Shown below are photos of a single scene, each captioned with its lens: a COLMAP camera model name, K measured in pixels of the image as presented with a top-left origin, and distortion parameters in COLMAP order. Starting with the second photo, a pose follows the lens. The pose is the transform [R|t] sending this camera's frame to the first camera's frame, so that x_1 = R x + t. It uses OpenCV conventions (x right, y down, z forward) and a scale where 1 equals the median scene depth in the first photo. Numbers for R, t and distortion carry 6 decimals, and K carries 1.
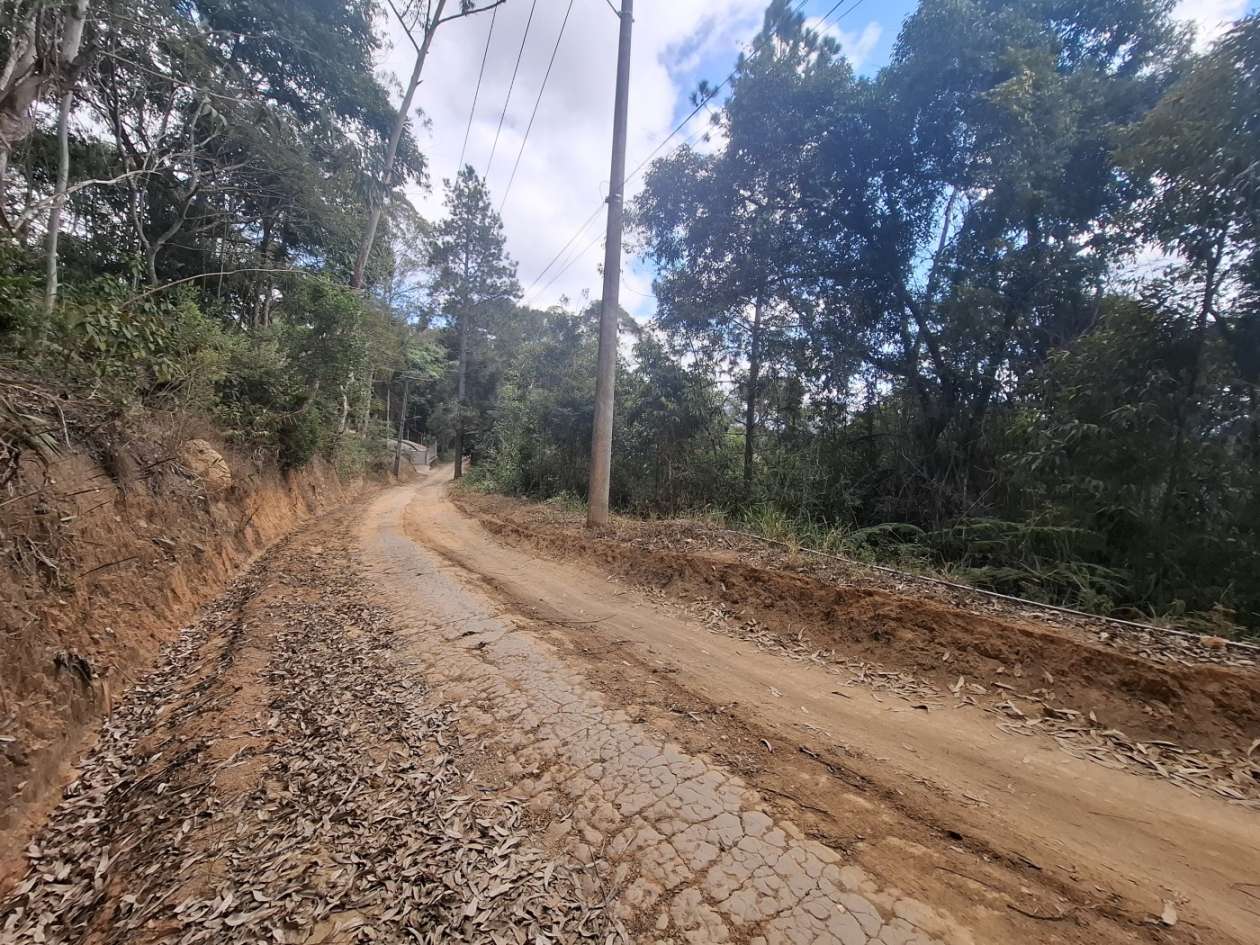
lens RADIAL K [[493.1, 0, 630.0], [0, 493.1, 472.5], [0, 0, 1]] dist [-0.005157, -0.000085]
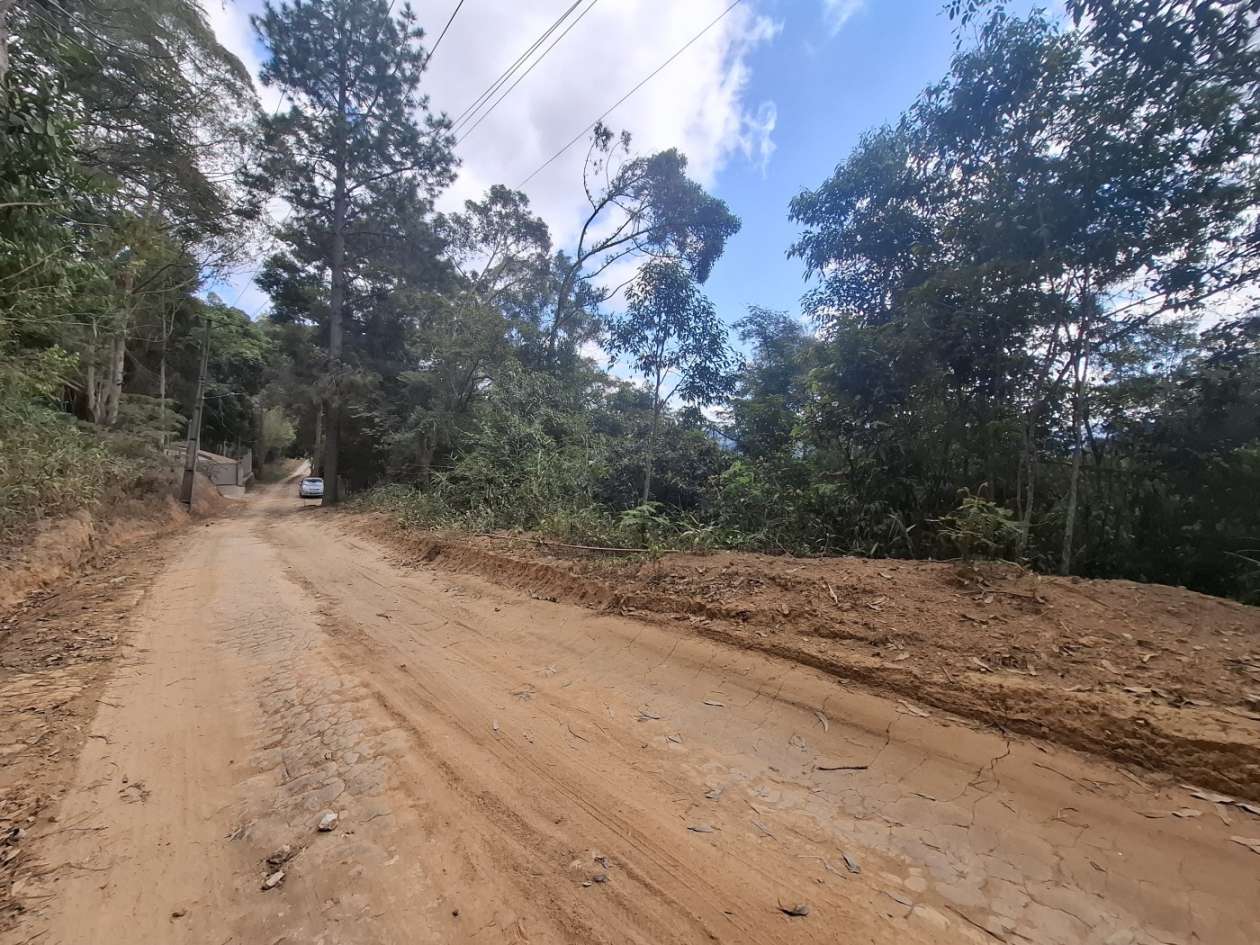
lens RADIAL K [[493.1, 0, 630.0], [0, 493.1, 472.5], [0, 0, 1]] dist [-0.005157, -0.000085]
pose [[0.950697, -0.034572, 0.308188, -0.211972], [0.043436, 0.998815, -0.021944, 0.004614], [-0.307064, 0.034249, 0.951072, 0.406381]]
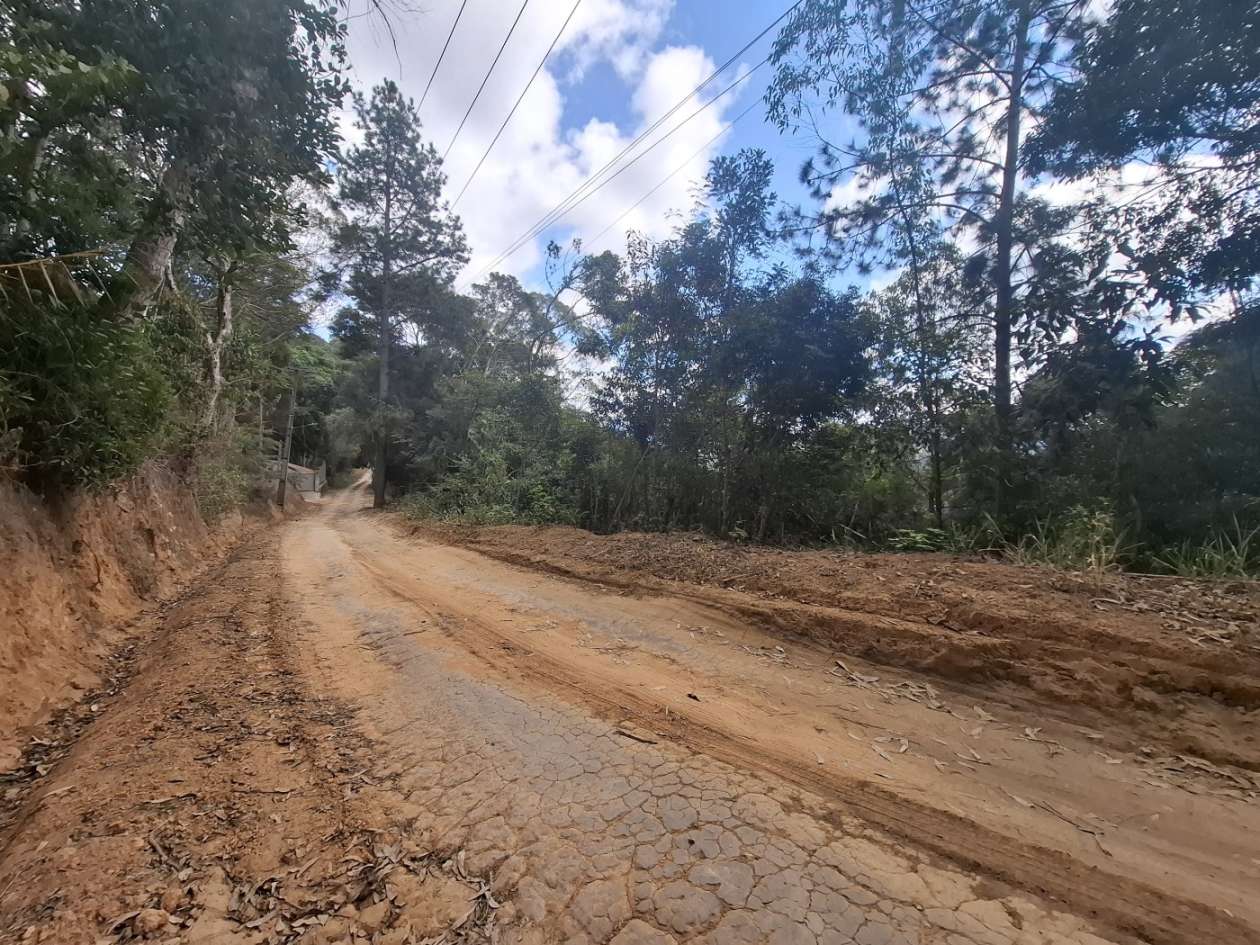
lens RADIAL K [[493.1, 0, 630.0], [0, 493.1, 472.5], [0, 0, 1]] dist [-0.005157, -0.000085]
pose [[0.977169, -0.036963, 0.209225, -0.145491], [0.045065, 0.998402, -0.034089, 0.004743], [-0.207631, 0.042740, 0.977273, 0.222958]]
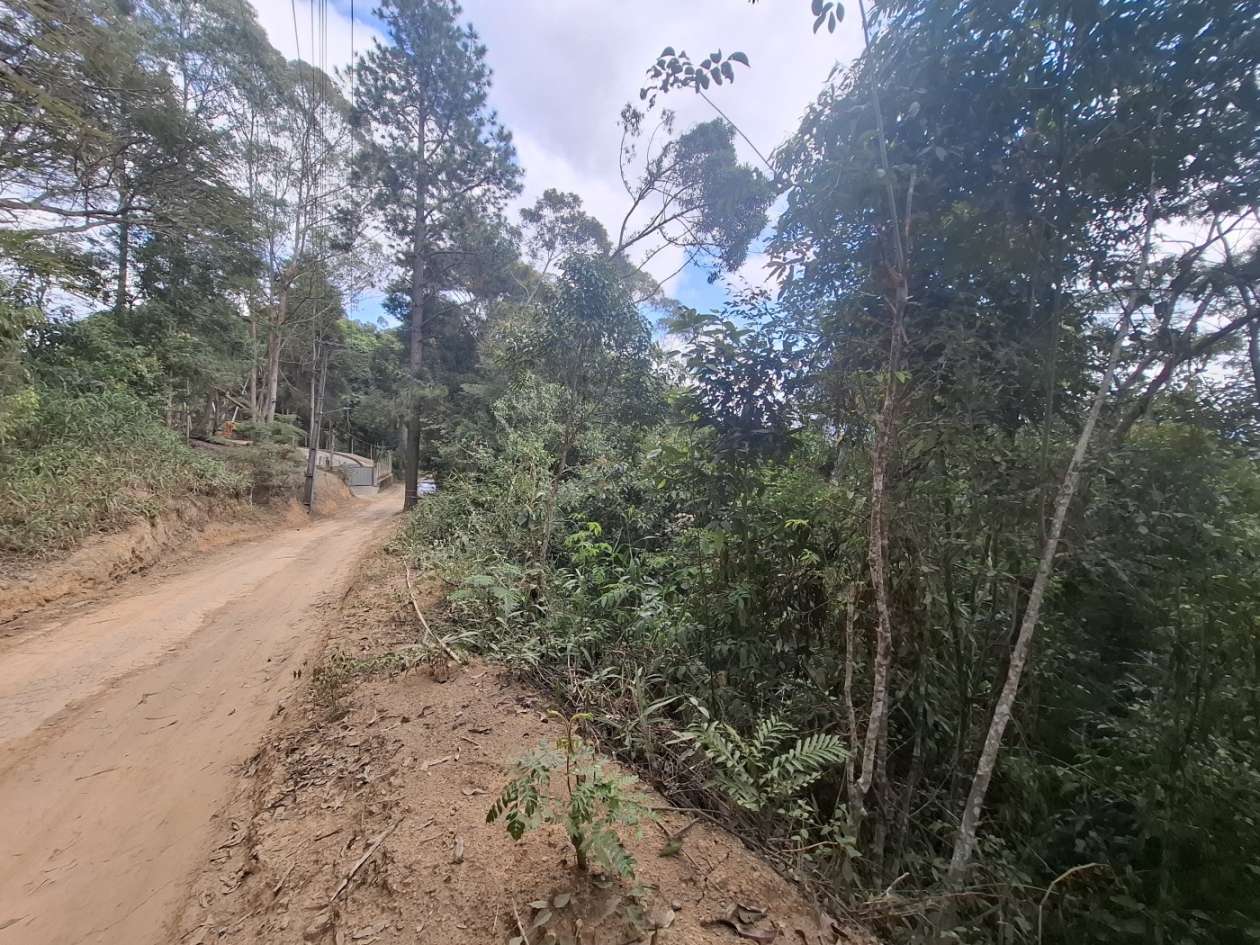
lens RADIAL K [[493.1, 0, 630.0], [0, 493.1, 472.5], [0, 0, 1]] dist [-0.005157, -0.000085]
pose [[0.998131, -0.027933, 0.054360, -0.131702], [0.029467, 0.999184, -0.027638, -0.007416], [-0.053544, 0.029188, 0.998139, 0.429378]]
